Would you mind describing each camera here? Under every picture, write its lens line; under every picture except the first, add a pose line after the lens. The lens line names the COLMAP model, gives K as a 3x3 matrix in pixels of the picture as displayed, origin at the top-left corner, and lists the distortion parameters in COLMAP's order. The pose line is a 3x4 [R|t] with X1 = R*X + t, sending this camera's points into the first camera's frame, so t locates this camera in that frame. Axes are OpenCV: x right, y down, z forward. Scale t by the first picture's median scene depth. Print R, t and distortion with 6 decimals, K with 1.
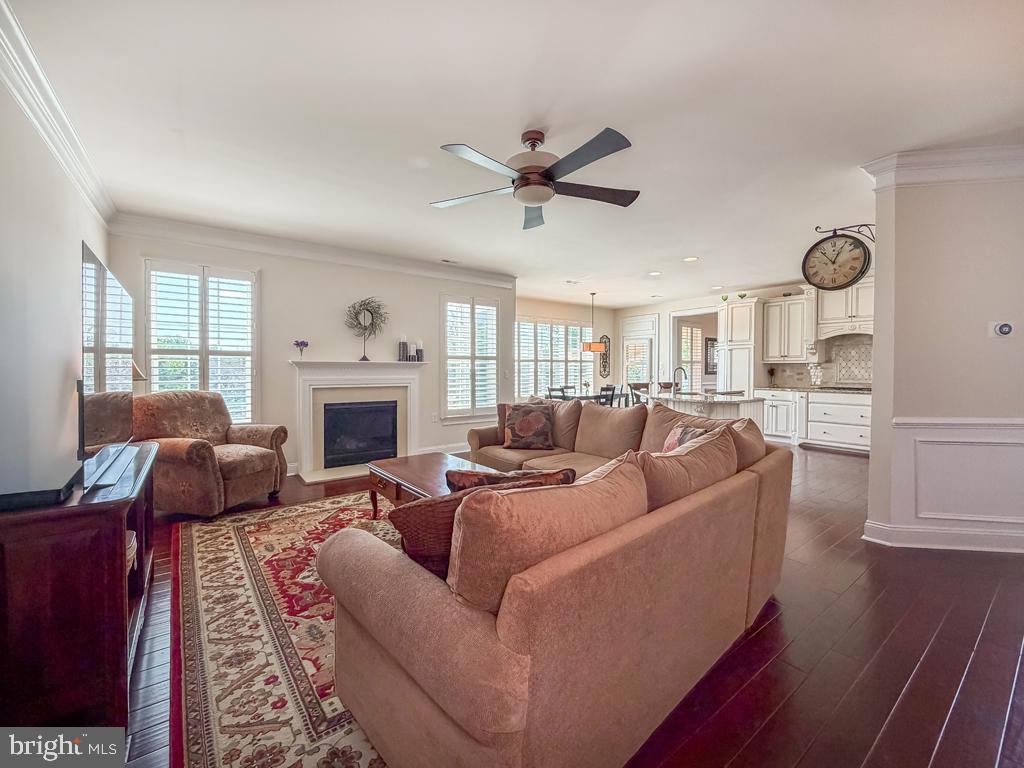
lens RADIAL K [[422.5, 0, 506.4], [0, 422.5, 378.8], [0, 0, 1]] dist [-0.004222, -0.000152]
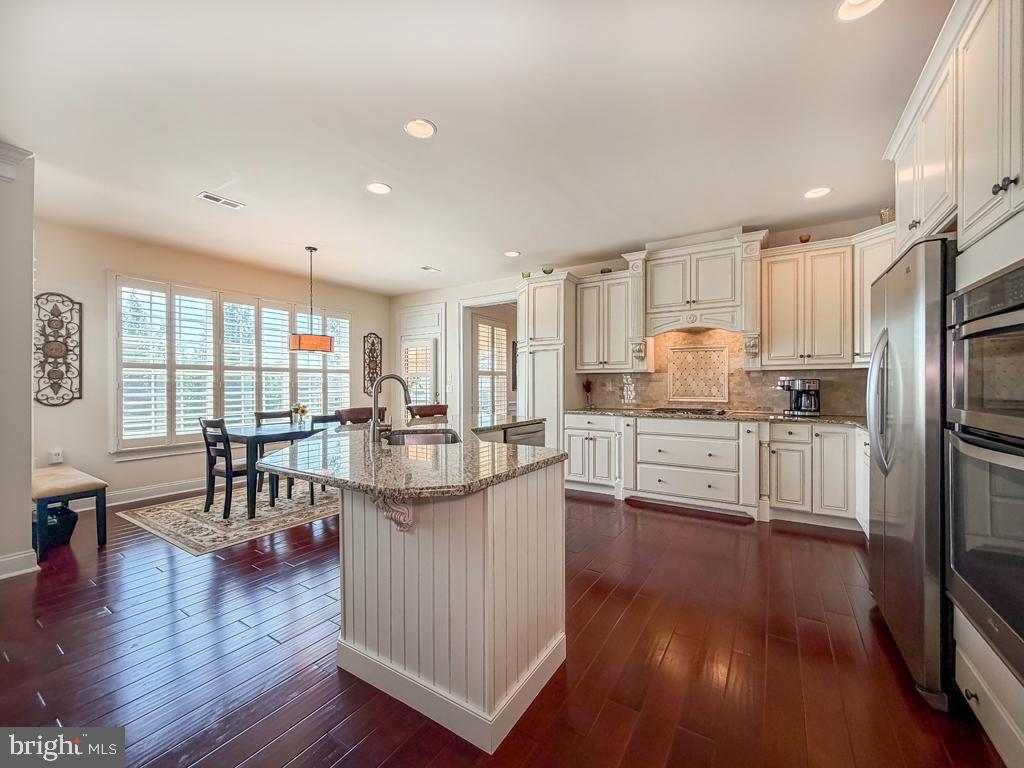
lens RADIAL K [[422.5, 0, 509.7], [0, 422.5, 392.8], [0, 0, 1]] dist [-0.004222, -0.000152]
pose [[0.933753, -0.008968, 0.357806, 0.270091], [0.011211, 0.999928, -0.004195, -0.004371], [-0.357743, 0.007929, 0.933786, 0.413115]]
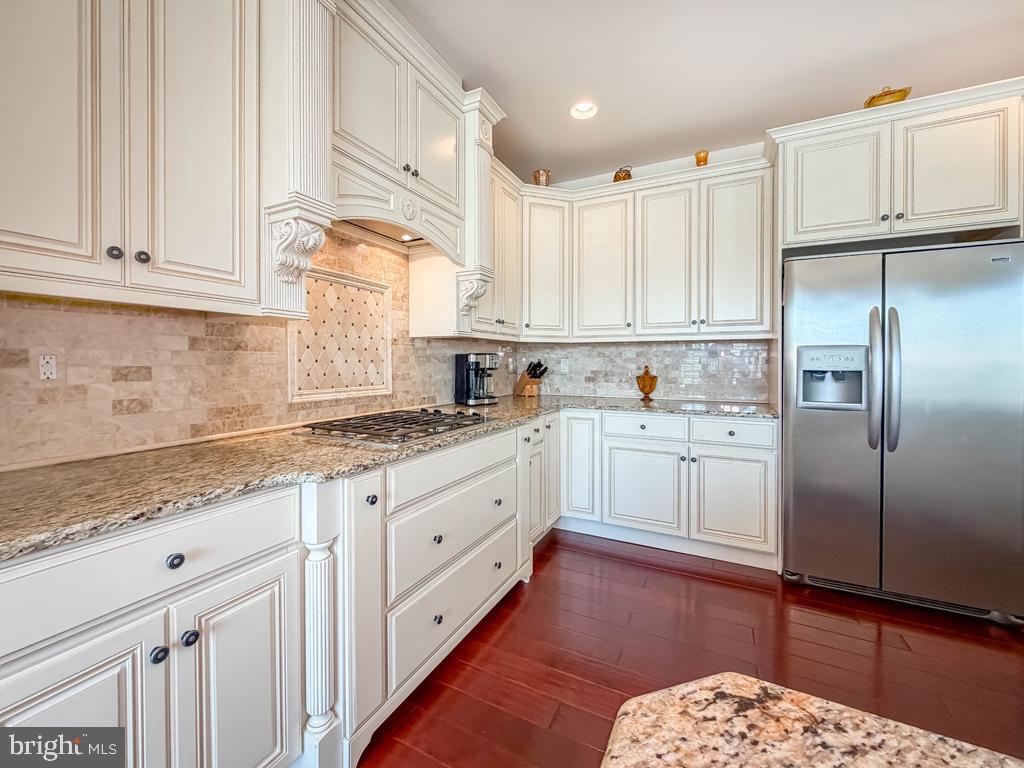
lens RADIAL K [[422.5, 0, 519.7], [0, 422.5, 365.6], [0, 0, 1]] dist [-0.004222, -0.000152]
pose [[-0.452075, -0.007874, 0.891945, 0.451592], [0.023338, 0.999514, 0.020652, -0.015240], [-0.891675, 0.030152, -0.451671, 0.912192]]
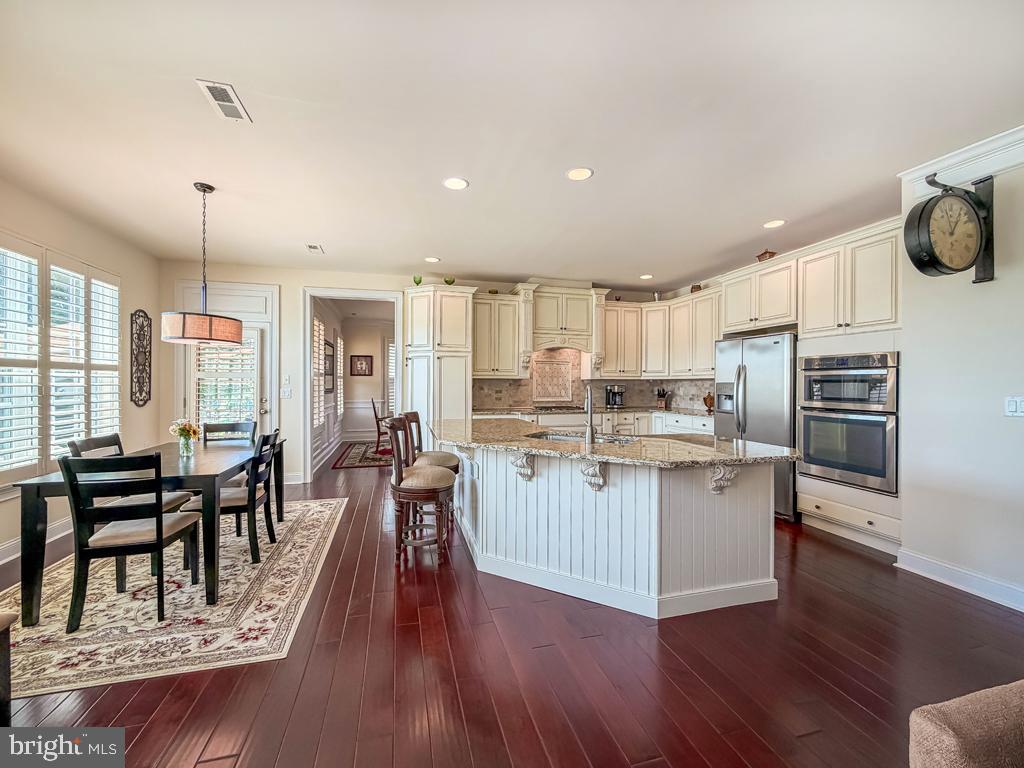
lens RADIAL K [[422.5, 0, 522.0], [0, 422.5, 386.3], [0, 0, 1]] dist [-0.004222, -0.000152]
pose [[0.341309, -0.002324, 0.939948, -0.056442], [0.023479, 0.999706, -0.006054, -0.016386], [-0.939658, 0.024135, 0.341263, 0.661865]]
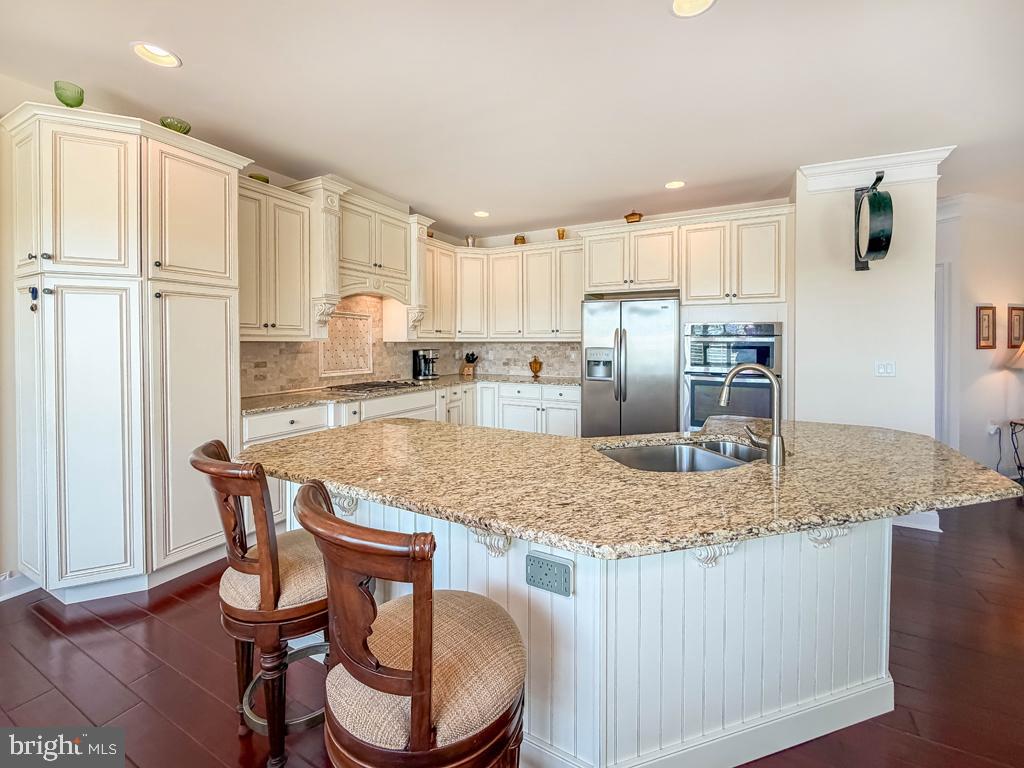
lens RADIAL K [[422.5, 0, 534.8], [0, 422.5, 350.0], [0, 0, 1]] dist [-0.004222, -0.000152]
pose [[-0.456477, -0.015595, 0.889599, 0.156511], [0.024356, 0.999253, 0.030015, -0.033746], [-0.889402, 0.035368, -0.455756, 0.921511]]
